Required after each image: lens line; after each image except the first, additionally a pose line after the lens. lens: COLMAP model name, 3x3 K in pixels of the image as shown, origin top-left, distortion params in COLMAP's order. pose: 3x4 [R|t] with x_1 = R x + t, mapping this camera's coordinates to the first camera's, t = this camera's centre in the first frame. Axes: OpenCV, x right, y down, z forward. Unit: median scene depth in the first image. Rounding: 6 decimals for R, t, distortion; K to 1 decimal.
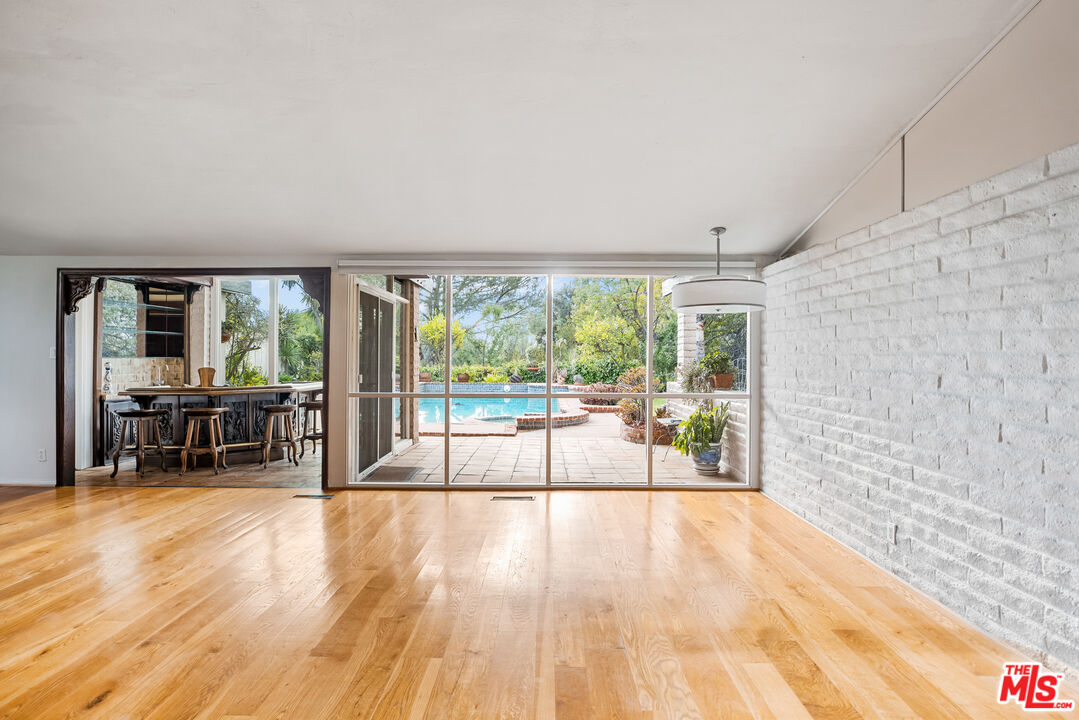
lens RADIAL K [[547.6, 0, 550.4], [0, 547.6, 358.6], [0, 0, 1]] dist [-0.047917, 0.019633]
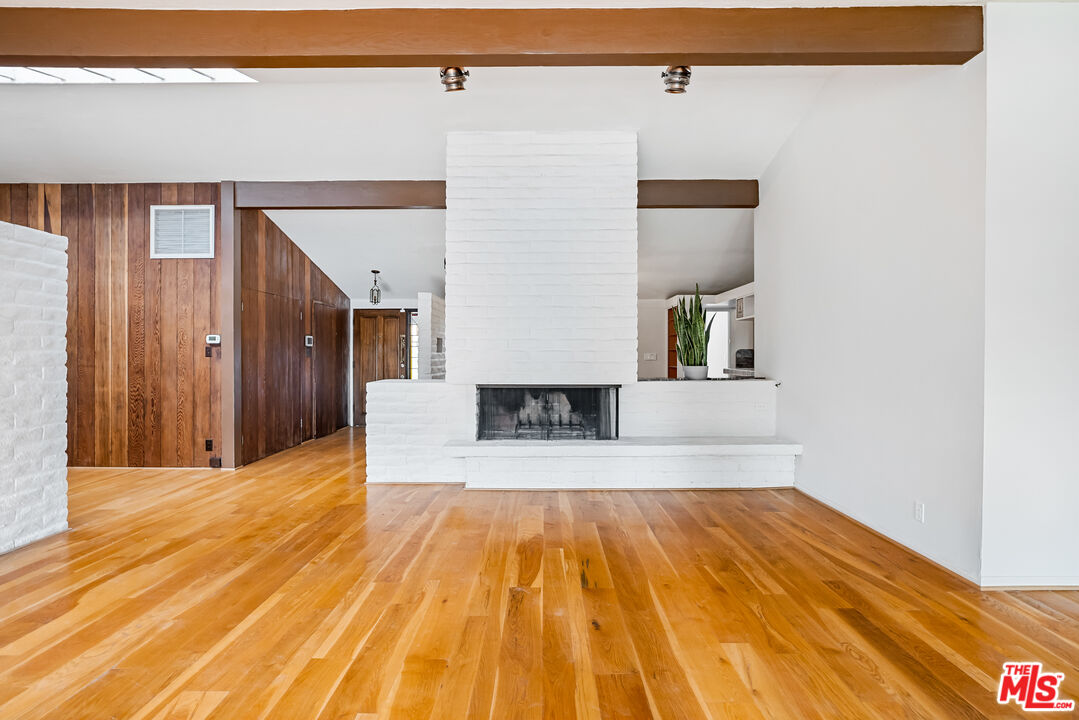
lens RADIAL K [[547.6, 0, 550.4], [0, 547.6, 358.6], [0, 0, 1]] dist [-0.047917, 0.019633]
pose [[-0.999981, -0.006052, 0.001496, -0.227687], [-0.006047, 0.999976, 0.003429, -0.000014], [-0.001516, 0.003420, -0.999993, 0.710642]]
